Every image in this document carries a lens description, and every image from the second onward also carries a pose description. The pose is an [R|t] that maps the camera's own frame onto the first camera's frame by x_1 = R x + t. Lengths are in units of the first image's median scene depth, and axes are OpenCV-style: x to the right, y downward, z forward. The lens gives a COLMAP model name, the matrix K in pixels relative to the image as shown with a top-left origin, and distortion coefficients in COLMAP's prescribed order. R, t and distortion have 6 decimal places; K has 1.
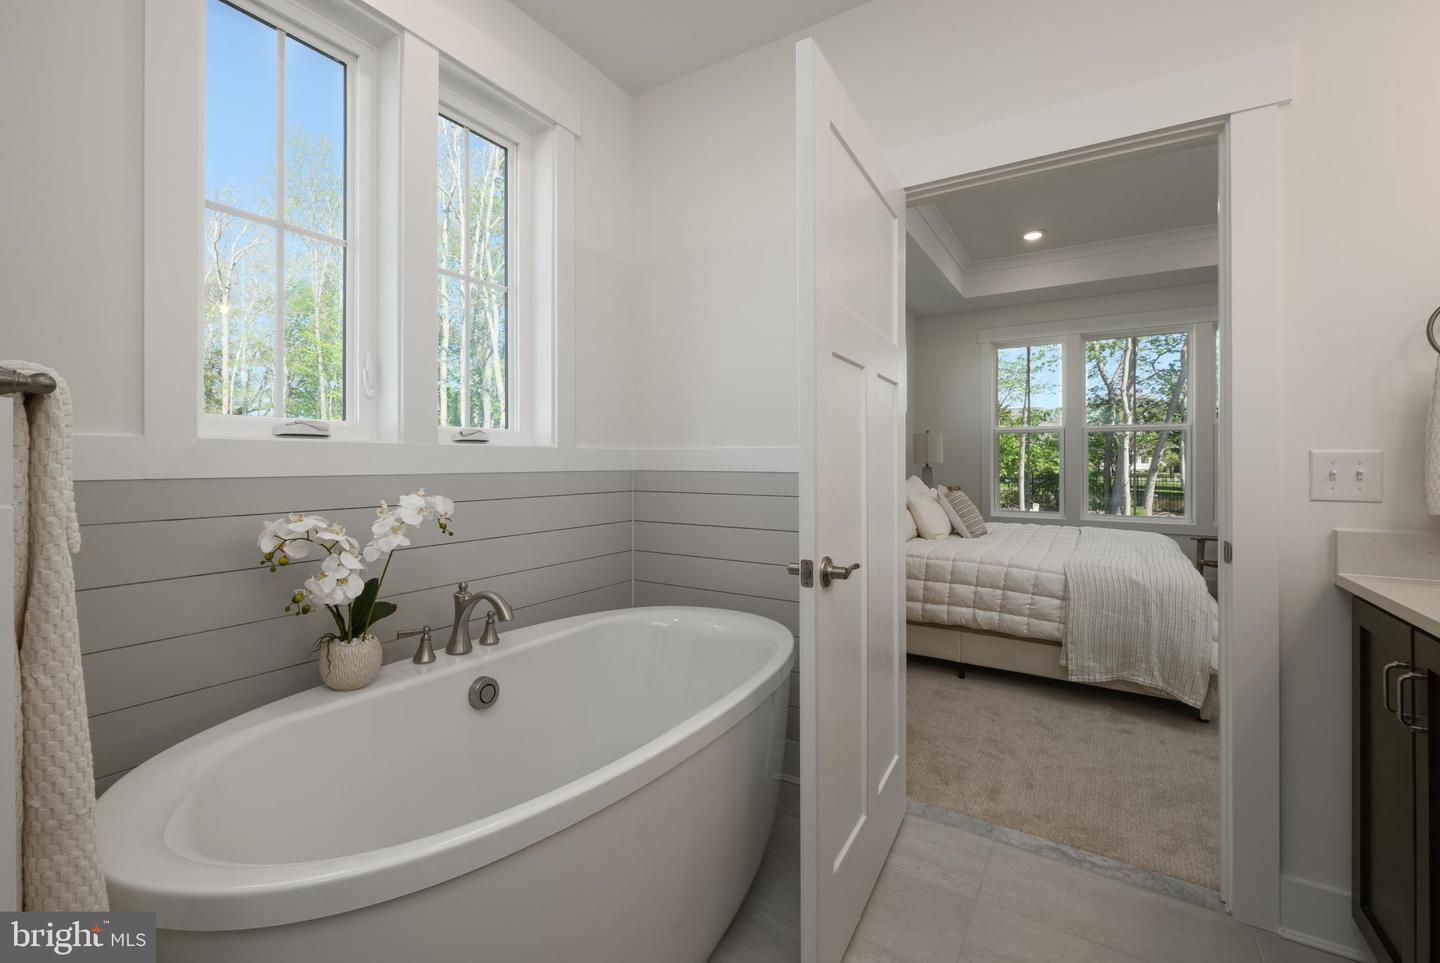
lens RADIAL K [[616.1, 0, 708.7], [0, 616.1, 458.4], [0, 0, 1]] dist [0.003174, -0.000695]
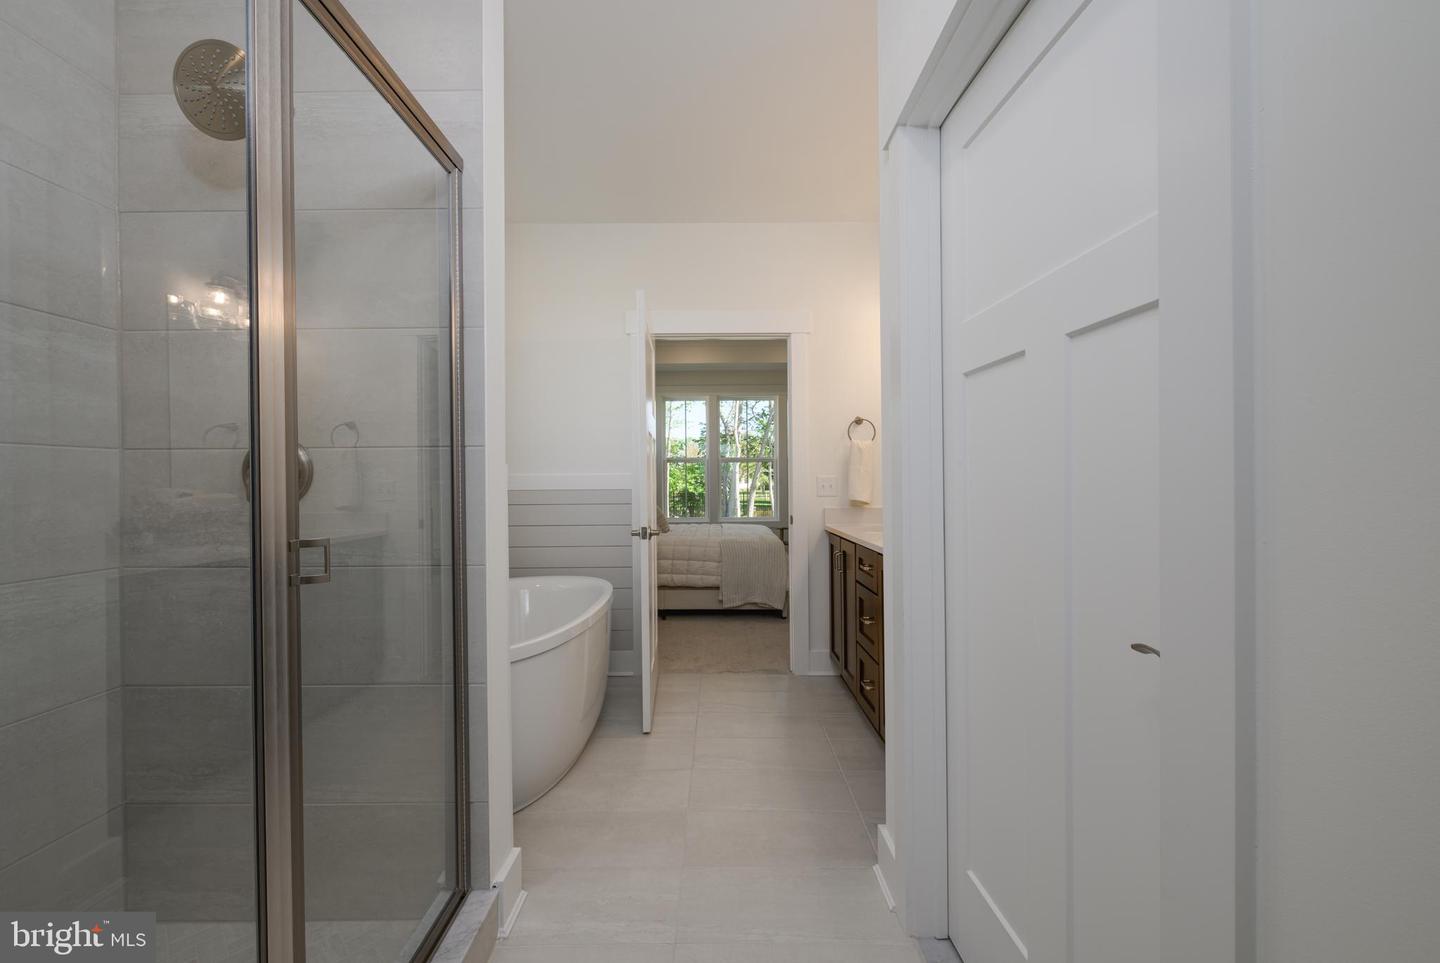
lens RADIAL K [[616.1, 0, 718.4], [0, 616.1, 482.3], [0, 0, 1]] dist [0.003174, -0.000695]
pose [[0.840444, -0.007078, 0.541853, -0.343315], [0.005954, 0.999975, 0.003828, 0.000228], [-0.541866, 0.000009, 0.840465, -0.424613]]
